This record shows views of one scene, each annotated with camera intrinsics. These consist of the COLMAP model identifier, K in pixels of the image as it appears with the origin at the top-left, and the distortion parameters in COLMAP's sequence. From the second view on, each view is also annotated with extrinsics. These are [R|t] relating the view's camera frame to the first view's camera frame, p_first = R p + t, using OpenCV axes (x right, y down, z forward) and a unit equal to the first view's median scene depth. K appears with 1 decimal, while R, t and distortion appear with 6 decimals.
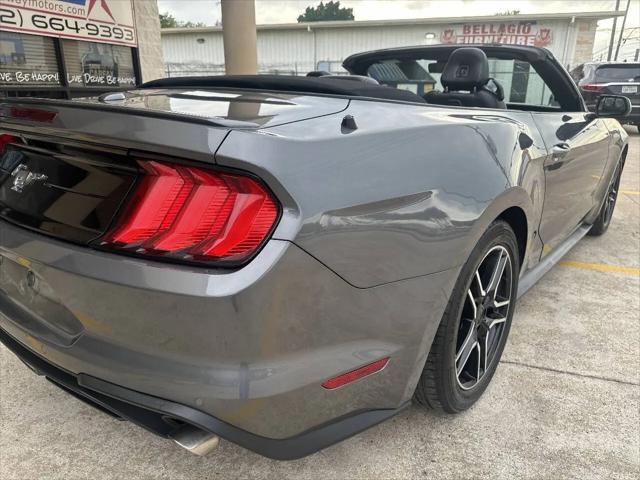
lens RADIAL K [[467.3, 0, 349.8], [0, 467.3, 233.7], [0, 0, 1]] dist [0.032963, -0.042774]
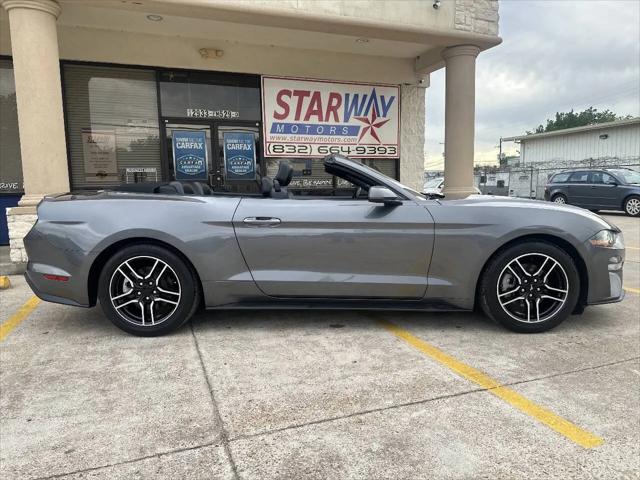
lens RADIAL K [[467.3, 0, 321.0], [0, 467.3, 241.5], [0, 0, 1]] dist [0.032963, -0.042774]
pose [[0.588506, 0.062246, -0.806093, 0.643513], [-0.210353, 0.974483, -0.078324, -0.008456], [0.780649, 0.215658, 0.586583, 0.094980]]
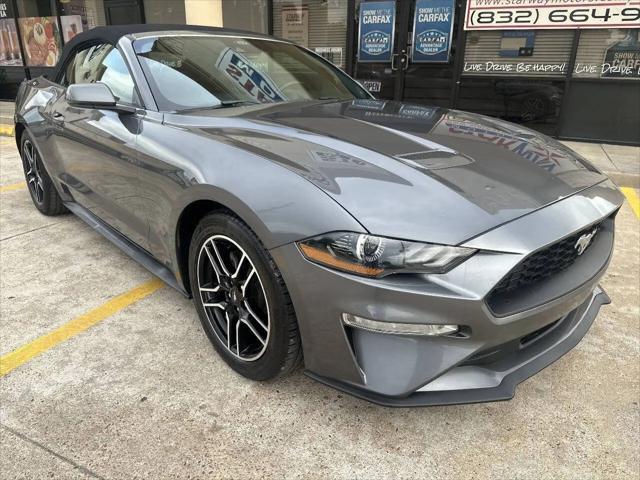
lens RADIAL K [[467.3, 0, 300.4], [0, 467.3, 239.6], [0, 0, 1]] dist [0.032963, -0.042774]
pose [[-0.203347, 0.318768, -0.925763, 0.603341], [-0.300451, 0.879585, 0.368863, -0.206831], [0.931869, 0.353154, -0.083087, 0.678539]]
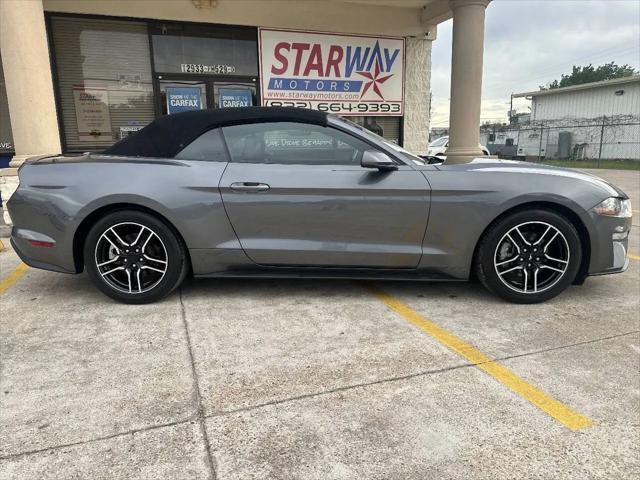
lens RADIAL K [[467.3, 0, 315.9], [0, 467.3, 247.1], [0, 0, 1]] dist [0.032963, -0.042774]
pose [[0.570878, 0.145610, -0.808020, 0.635974], [-0.215581, 0.976201, 0.023606, -0.022699], [0.792227, 0.160717, 0.588682, 0.119126]]
